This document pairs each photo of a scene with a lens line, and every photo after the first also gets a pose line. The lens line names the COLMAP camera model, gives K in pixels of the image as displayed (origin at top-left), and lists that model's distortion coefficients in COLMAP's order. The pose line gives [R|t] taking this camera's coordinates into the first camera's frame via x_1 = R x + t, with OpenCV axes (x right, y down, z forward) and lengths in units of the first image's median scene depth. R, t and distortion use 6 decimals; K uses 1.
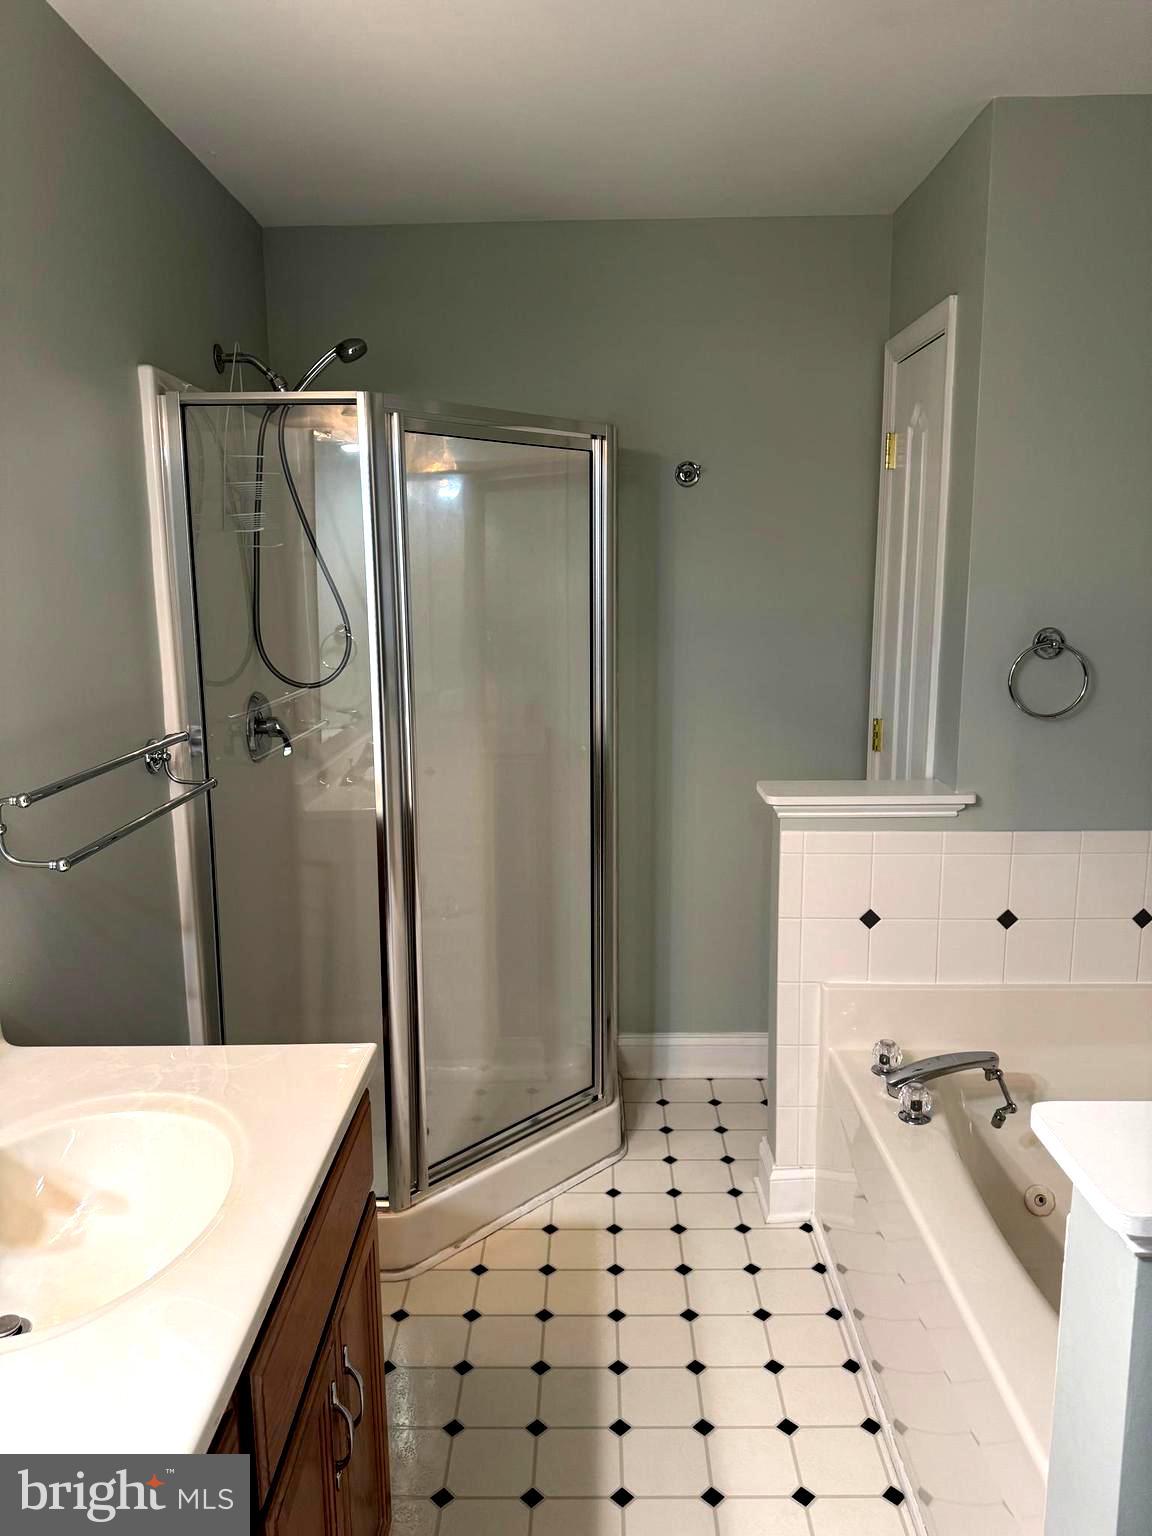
lens RADIAL K [[1065.2, 0, 585.0], [0, 1065.2, 761.3], [0, 0, 1]] dist [-0.004776, -0.007312]
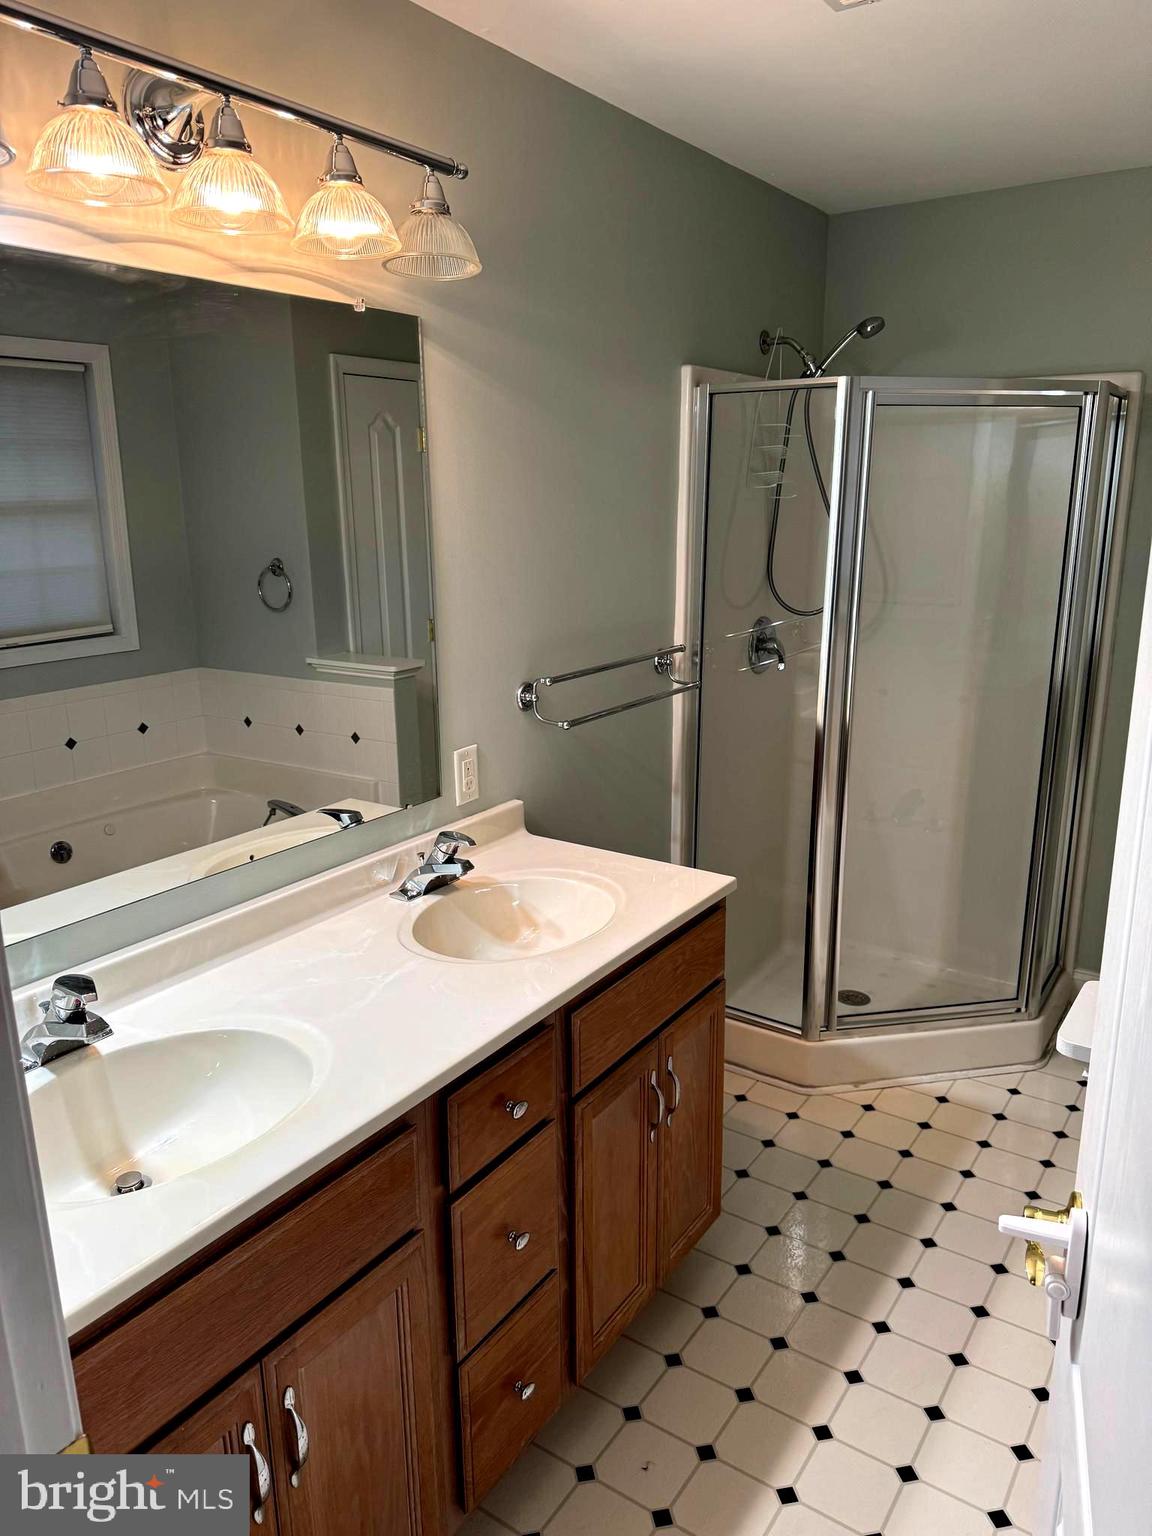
lens RADIAL K [[1065.2, 0, 585.0], [0, 1065.2, 761.3], [0, 0, 1]] dist [-0.004776, -0.007312]
pose [[0.831772, 0.136899, -0.537972, 0.225330], [-0.094170, 0.989865, 0.106295, -0.010821], [0.547072, -0.037753, 0.836234, -0.172180]]
